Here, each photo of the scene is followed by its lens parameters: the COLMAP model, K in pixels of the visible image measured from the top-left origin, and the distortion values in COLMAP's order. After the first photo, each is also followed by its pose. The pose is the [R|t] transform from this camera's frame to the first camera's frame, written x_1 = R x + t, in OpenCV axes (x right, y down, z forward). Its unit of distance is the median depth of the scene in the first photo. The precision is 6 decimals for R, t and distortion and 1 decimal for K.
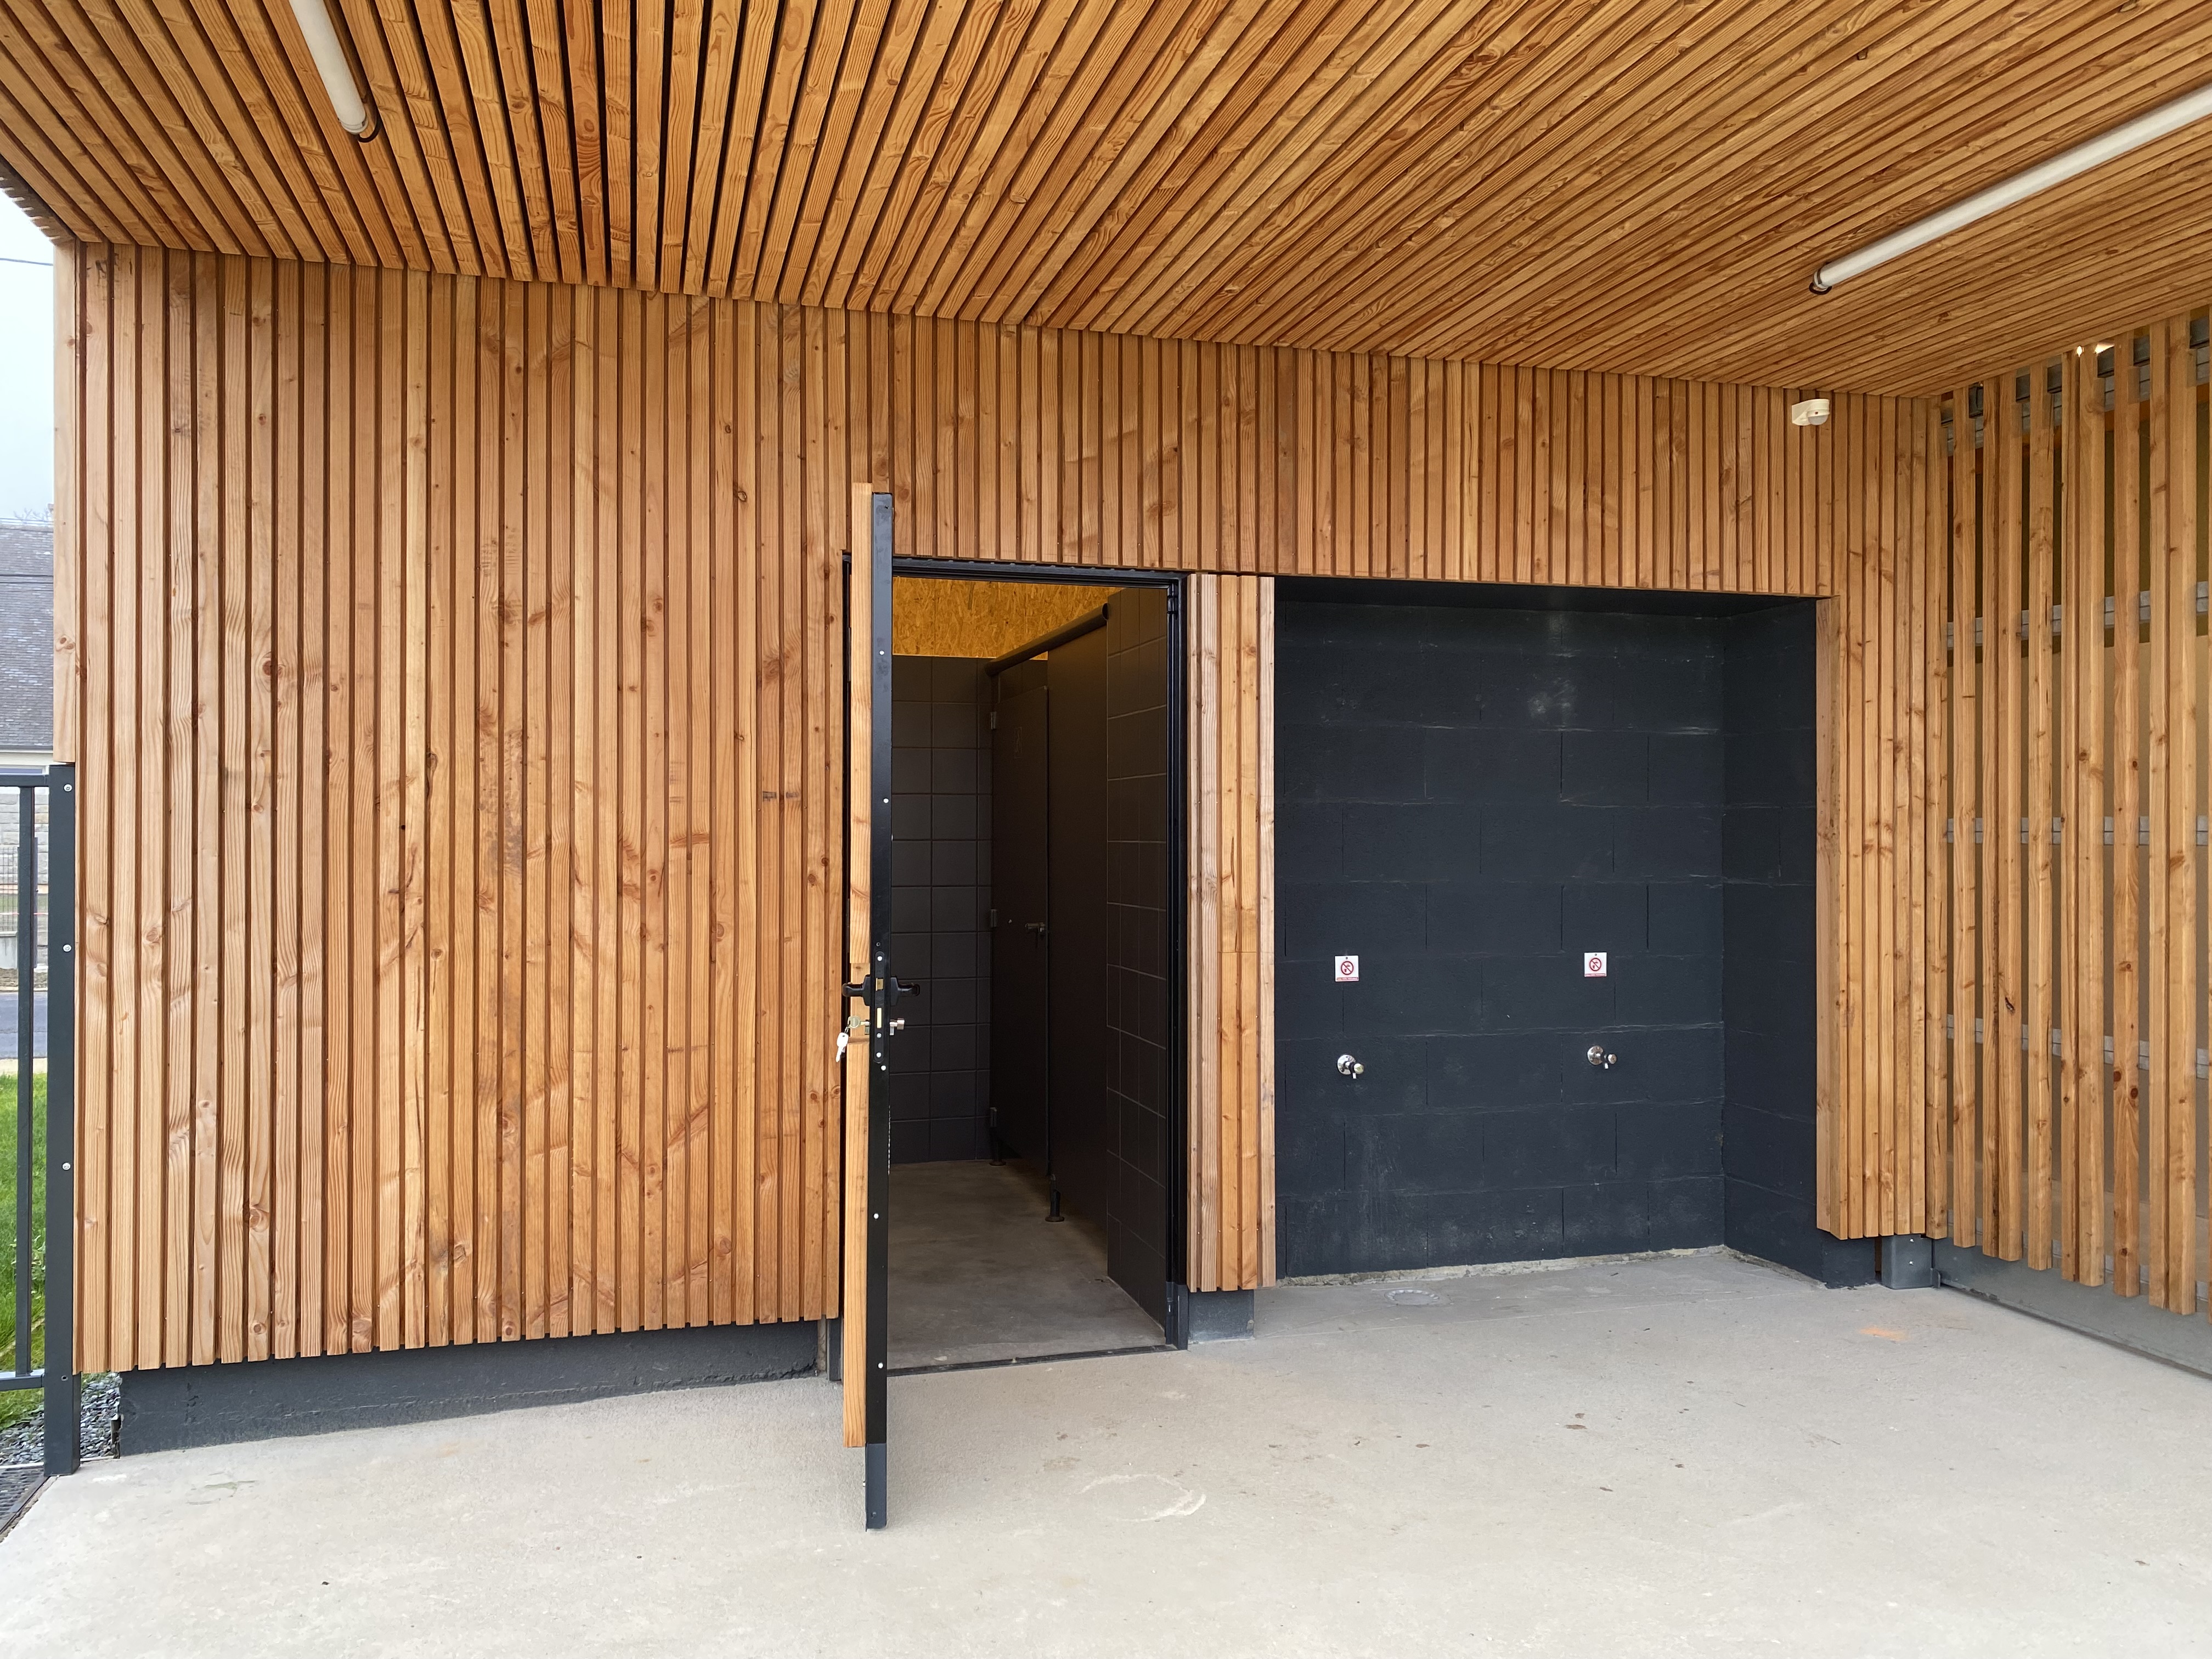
lens RADIAL K [[1696.2, 0, 1101.0], [0, 1696.2, 825.7], [0, 0, 1]] dist [0.017621, -0.009829]
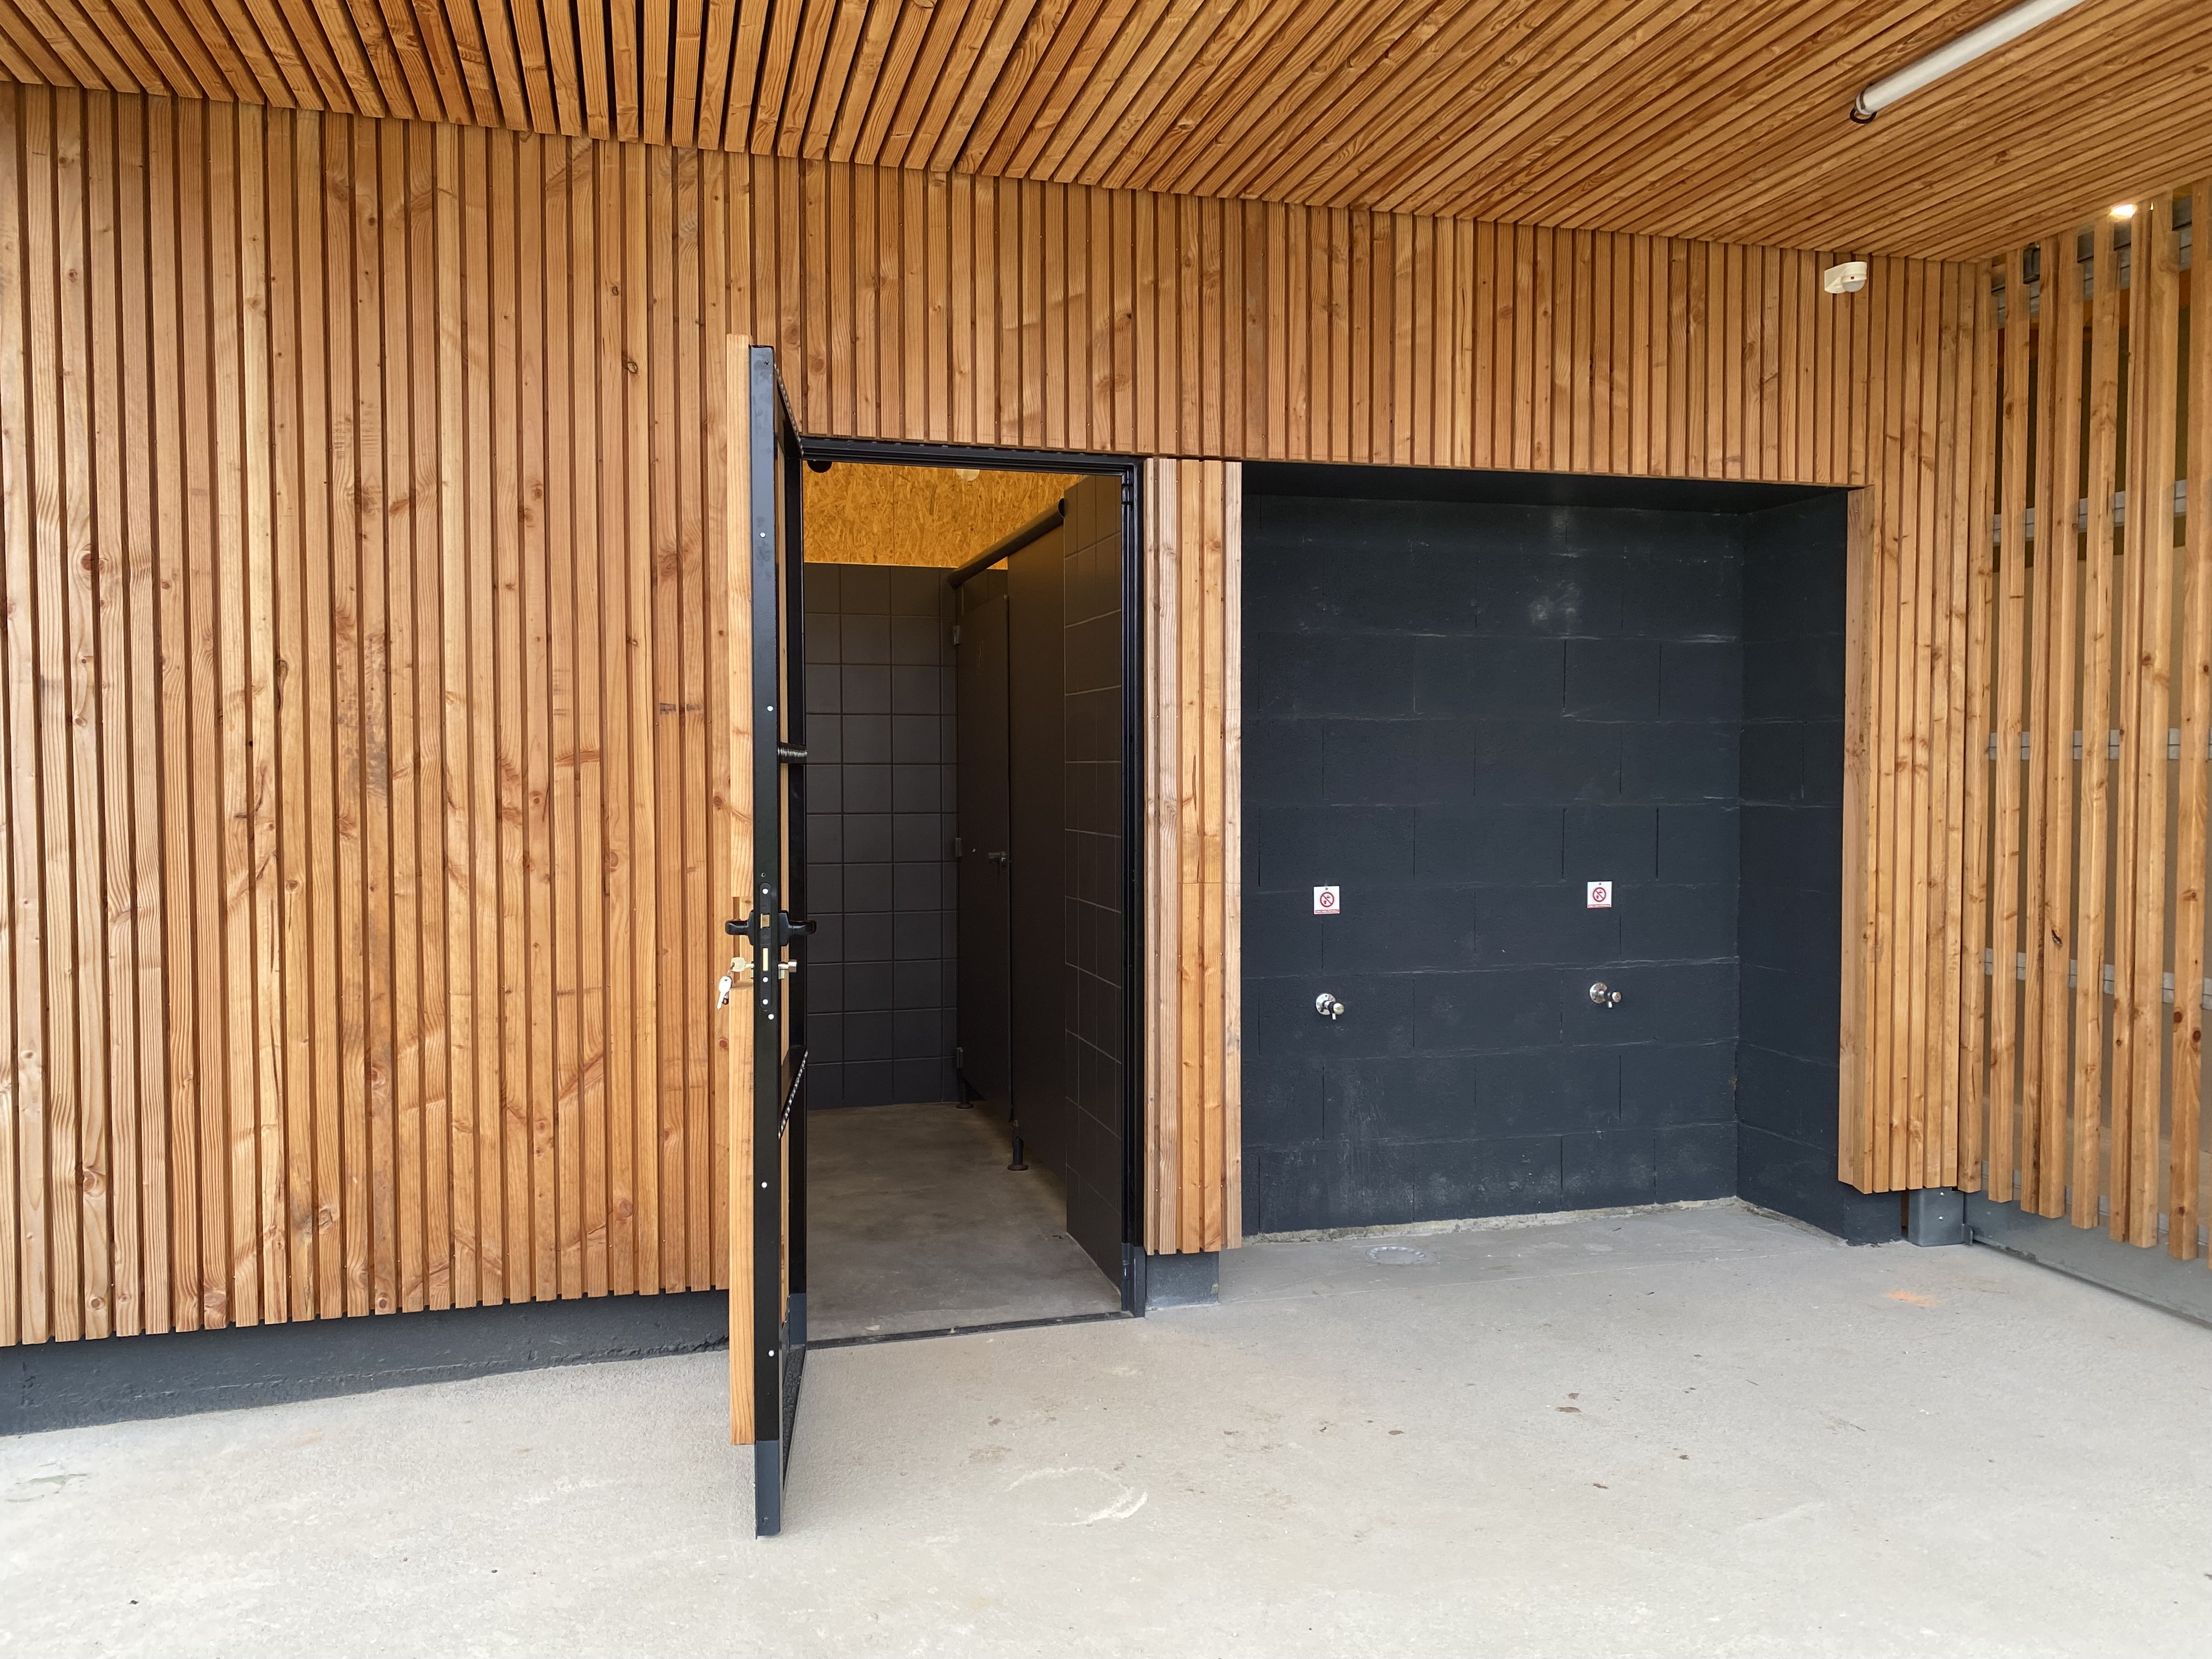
lens RADIAL K [[1696.2, 0, 1103.7], [0, 1696.2, 824.6], [0, 0, 1]] dist [0.017621, -0.009829]
pose [[0.999973, -0.002409, -0.006997, 0.036150], [0.002692, 0.999165, 0.040779, 0.007267], [0.006893, -0.040797, 0.999144, 0.101195]]
